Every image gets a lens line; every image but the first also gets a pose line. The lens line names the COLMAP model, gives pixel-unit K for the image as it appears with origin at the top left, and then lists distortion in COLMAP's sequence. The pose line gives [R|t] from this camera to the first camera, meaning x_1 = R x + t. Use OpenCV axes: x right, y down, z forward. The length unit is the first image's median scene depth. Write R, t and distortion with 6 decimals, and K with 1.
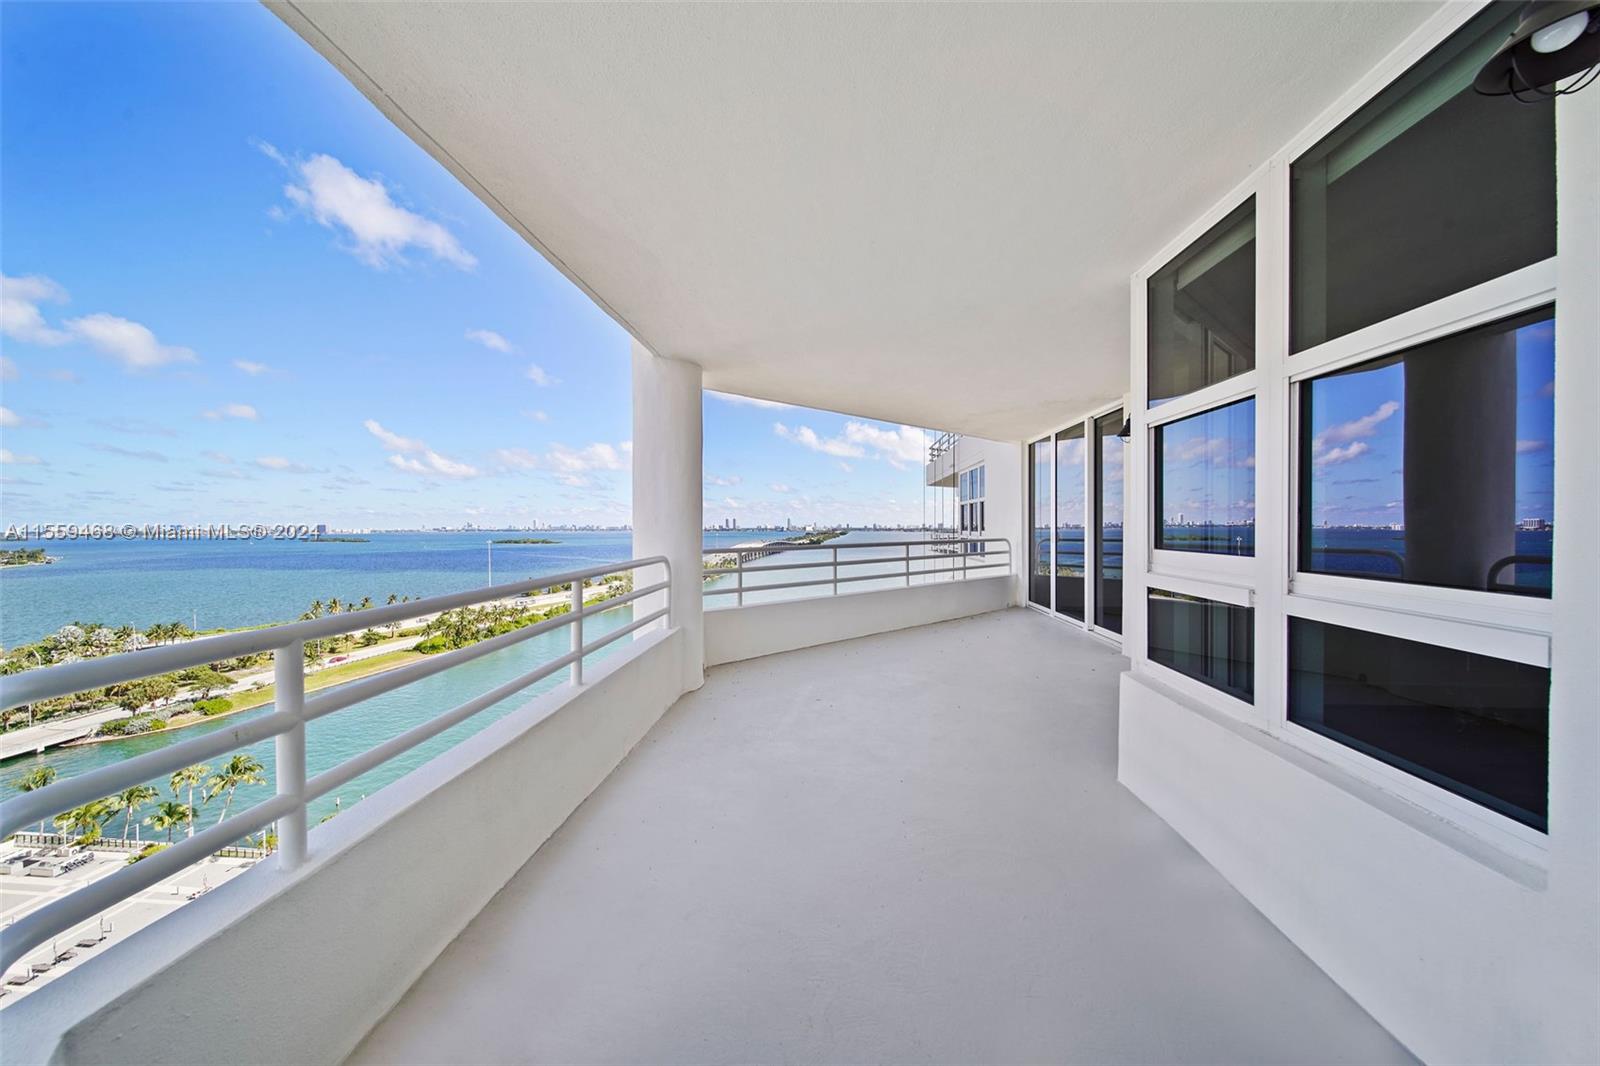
lens RADIAL K [[572.4, 0, 796.2], [0, 572.4, 525.0], [0, 0, 1]] dist [-0.000321, -0.000072]
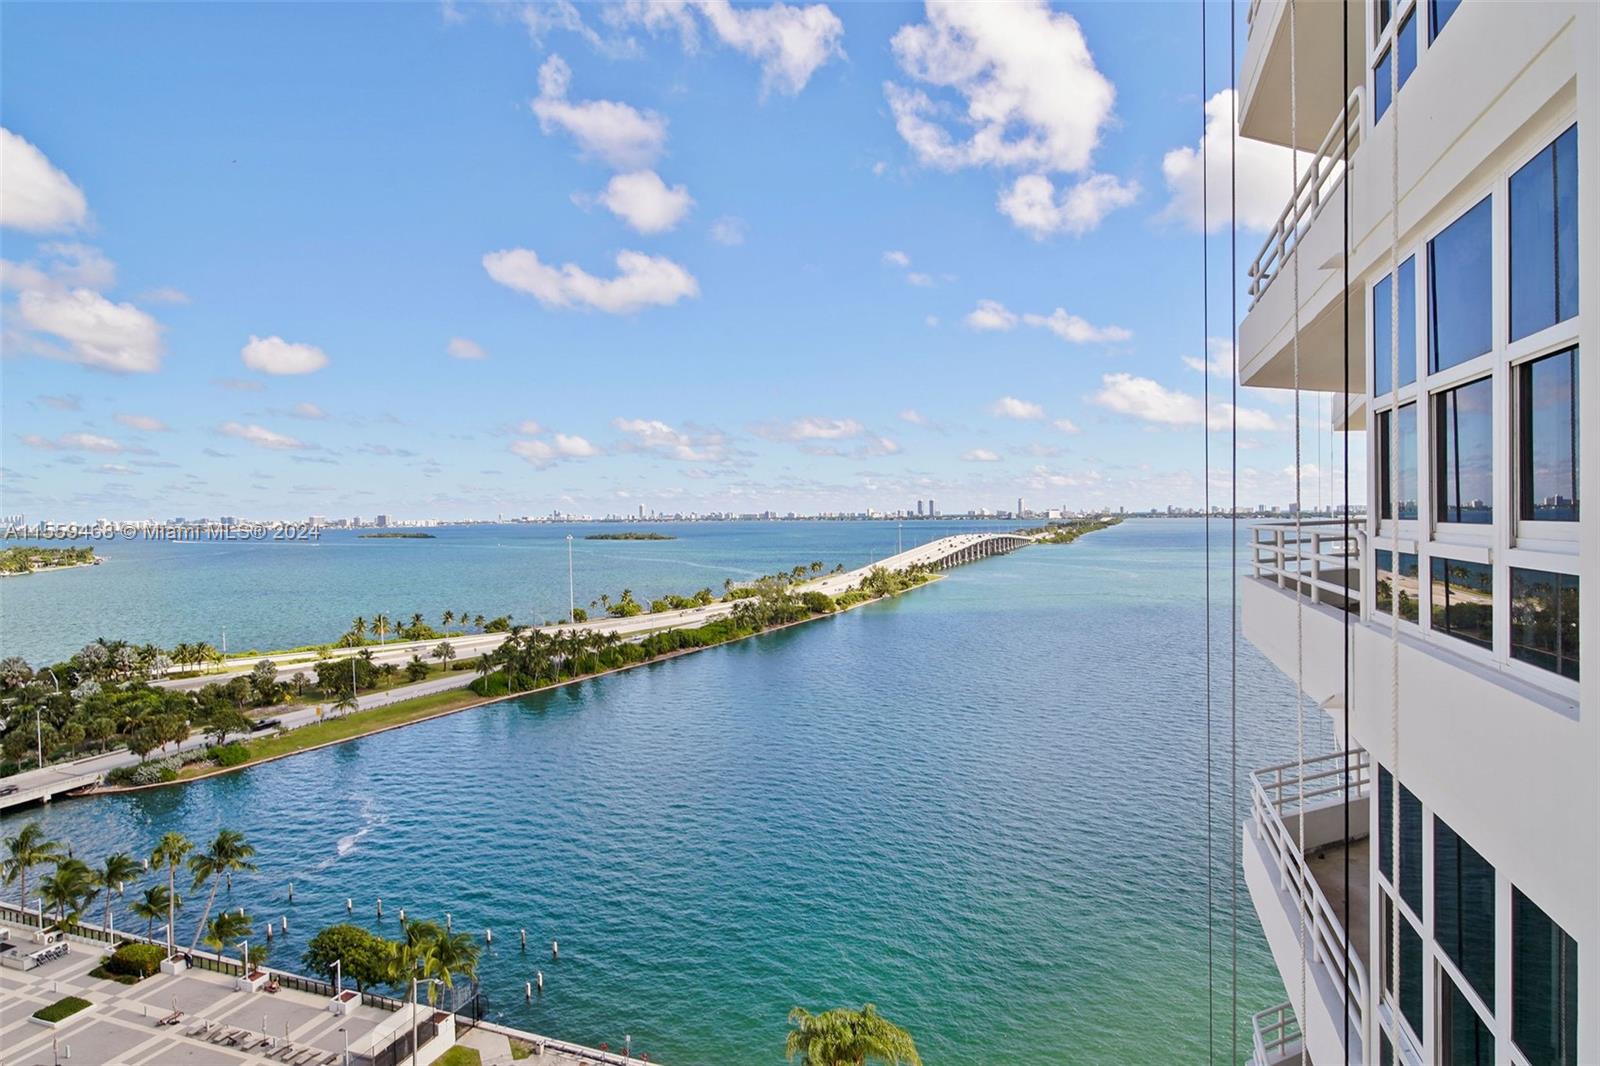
lens RADIAL K [[814.2, 0, 804.2], [0, 814.2, 526.5], [0, 0, 1]] dist [0.002324, 0.000395]
pose [[0.958782, -0.005460, -0.284089, 0.023083], [0.010938, 0.999783, 0.017702, 0.001057], [0.283931, -0.020080, 0.958634, 0.144177]]
